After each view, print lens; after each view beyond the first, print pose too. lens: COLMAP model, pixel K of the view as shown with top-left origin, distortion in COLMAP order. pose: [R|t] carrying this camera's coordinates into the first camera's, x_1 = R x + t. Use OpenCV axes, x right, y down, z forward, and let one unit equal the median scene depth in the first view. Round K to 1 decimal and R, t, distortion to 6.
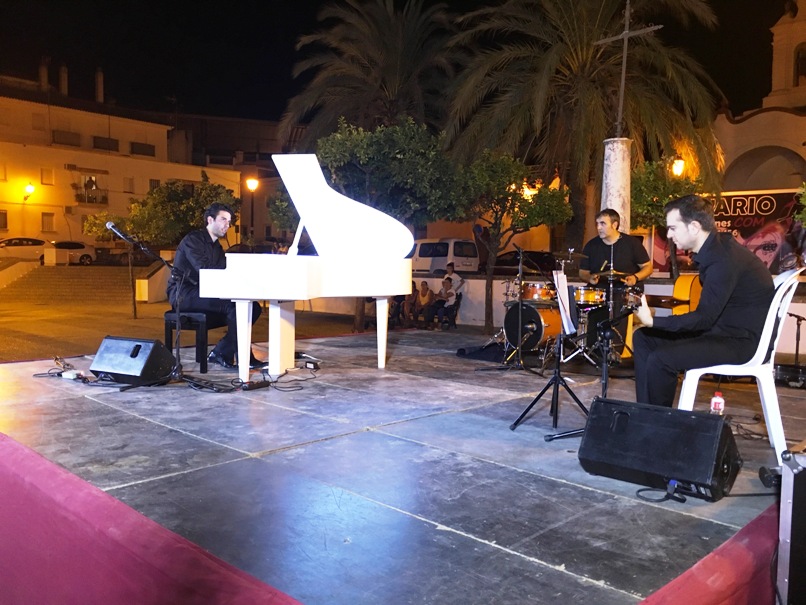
lens RADIAL K [[688.9, 0, 405.1], [0, 688.9, 296.2], [0, 0, 1]] dist [0.038604, -0.035846]
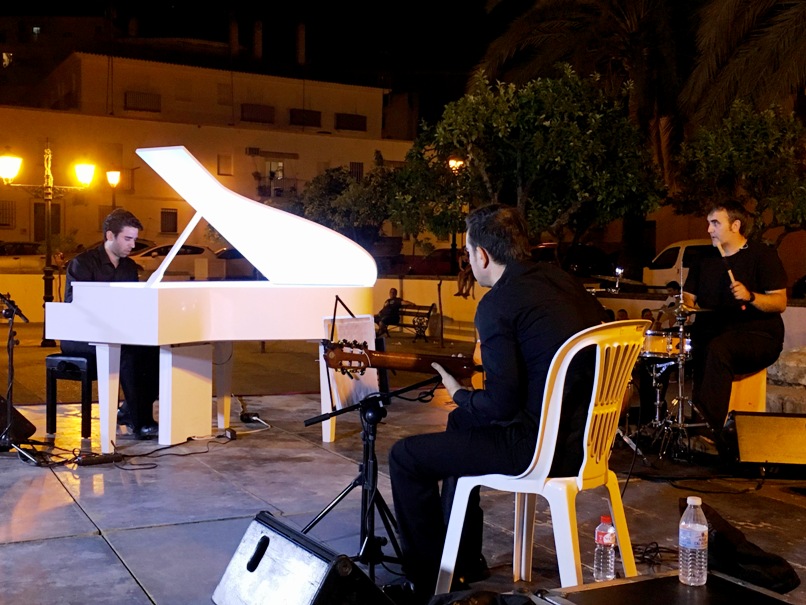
lens RADIAL K [[998.6, 0, 403.8], [0, 998.6, 305.3], [0, 0, 1]] dist [0.063199, 0.000000]
pose [[0.946463, 0.006787, -0.322742, 0.135951], [-0.011884, 0.999834, -0.013823, -0.007835], [0.322594, 0.016918, 0.946386, 0.024129]]
